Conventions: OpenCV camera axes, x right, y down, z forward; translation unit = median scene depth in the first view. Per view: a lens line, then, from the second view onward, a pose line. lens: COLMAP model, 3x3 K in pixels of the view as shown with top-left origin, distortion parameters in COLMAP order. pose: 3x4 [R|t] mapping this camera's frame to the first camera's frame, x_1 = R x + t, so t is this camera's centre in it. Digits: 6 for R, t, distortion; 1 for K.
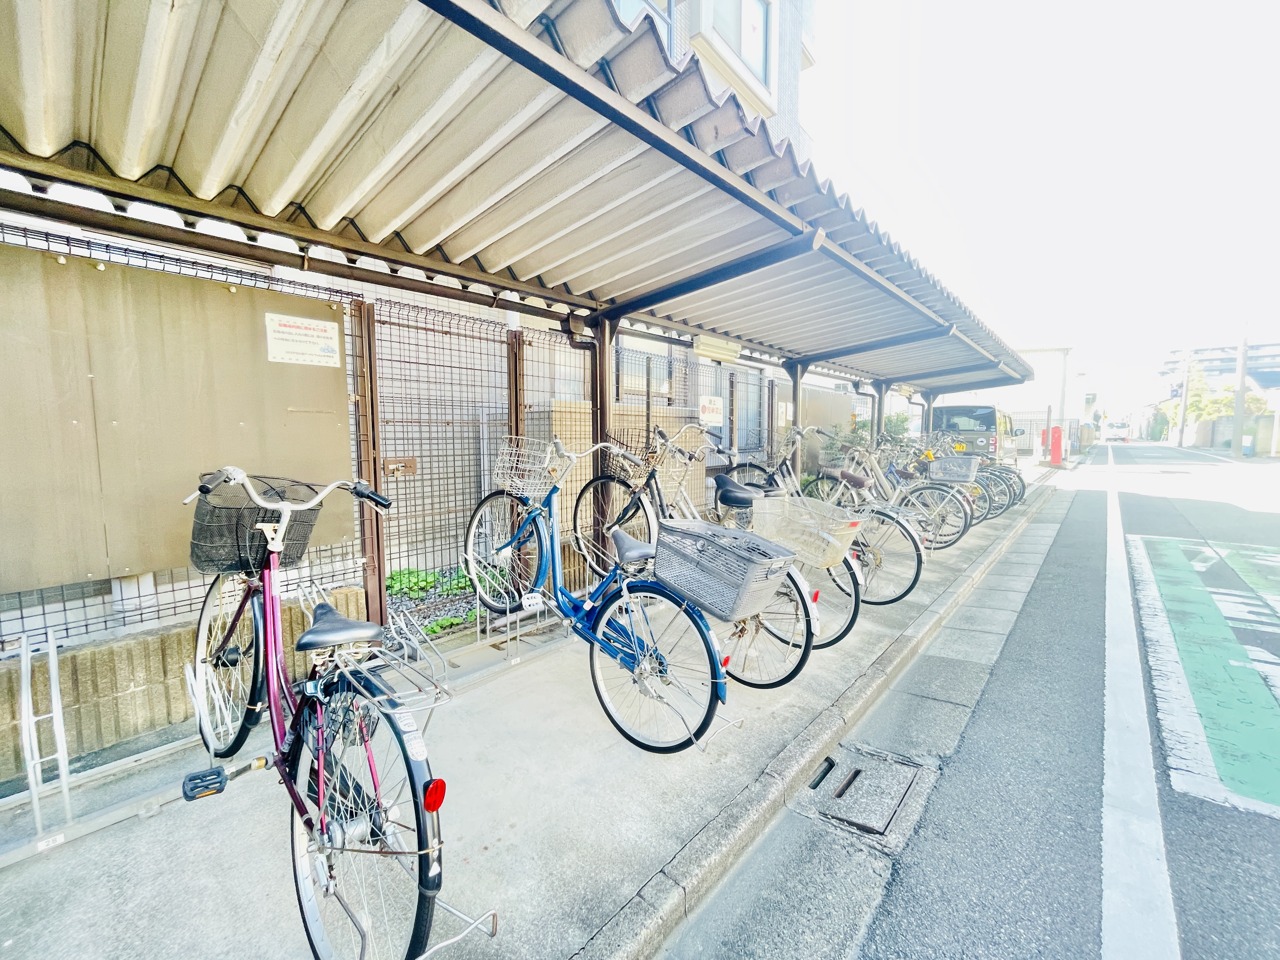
lens RADIAL K [[521.6, 0, 639.6], [0, 521.6, 478.7], [0, 0, 1]] dist [-0.001676, -0.000585]
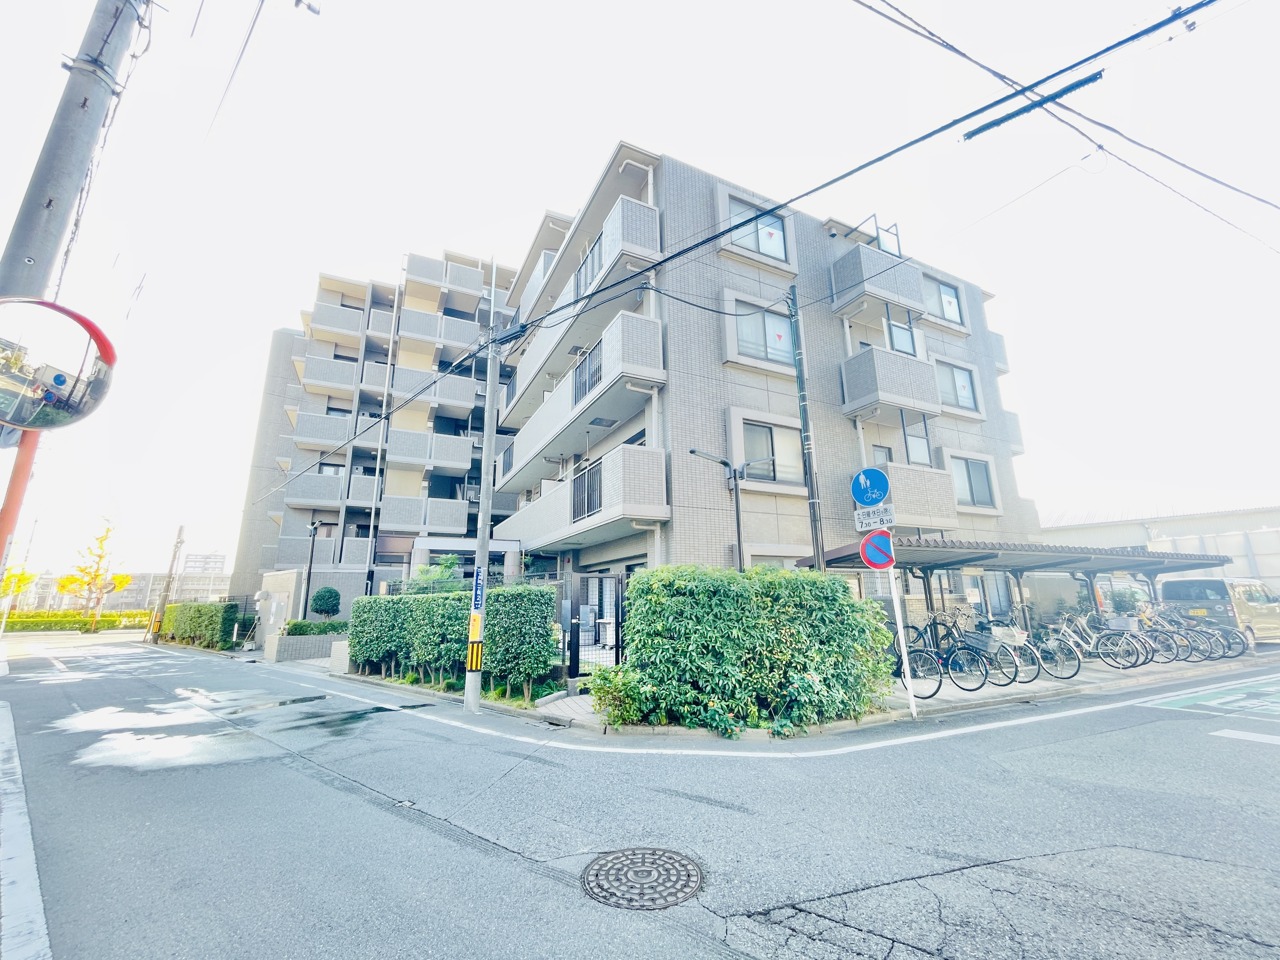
lens RADIAL K [[521.6, 0, 639.6], [0, 521.6, 478.7], [0, 0, 1]] dist [-0.001676, -0.000585]
pose [[0.911566, -0.105653, -0.397347, -0.202425], [-0.022669, 0.952035, -0.305149, 0.093141], [0.410528, 0.287171, 0.865448, -1.496225]]
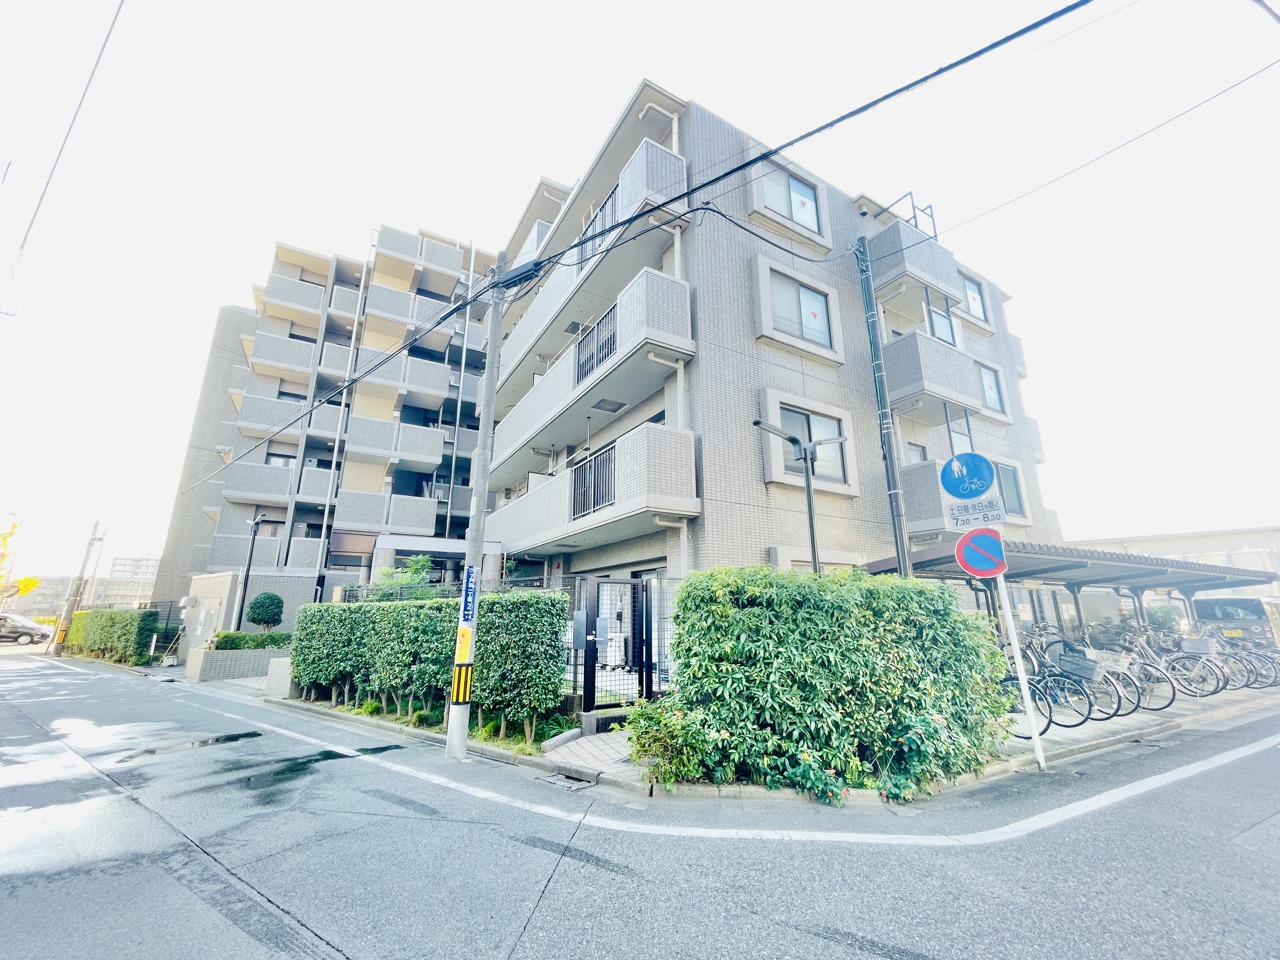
lens RADIAL K [[521.6, 0, 639.6], [0, 521.6, 478.7], [0, 0, 1]] dist [-0.001676, -0.000585]
pose [[0.939289, -0.087233, -0.331854, -0.494139], [-0.028871, 0.943623, -0.329762, 0.075110], [0.341911, 0.319322, 0.883816, -1.270194]]
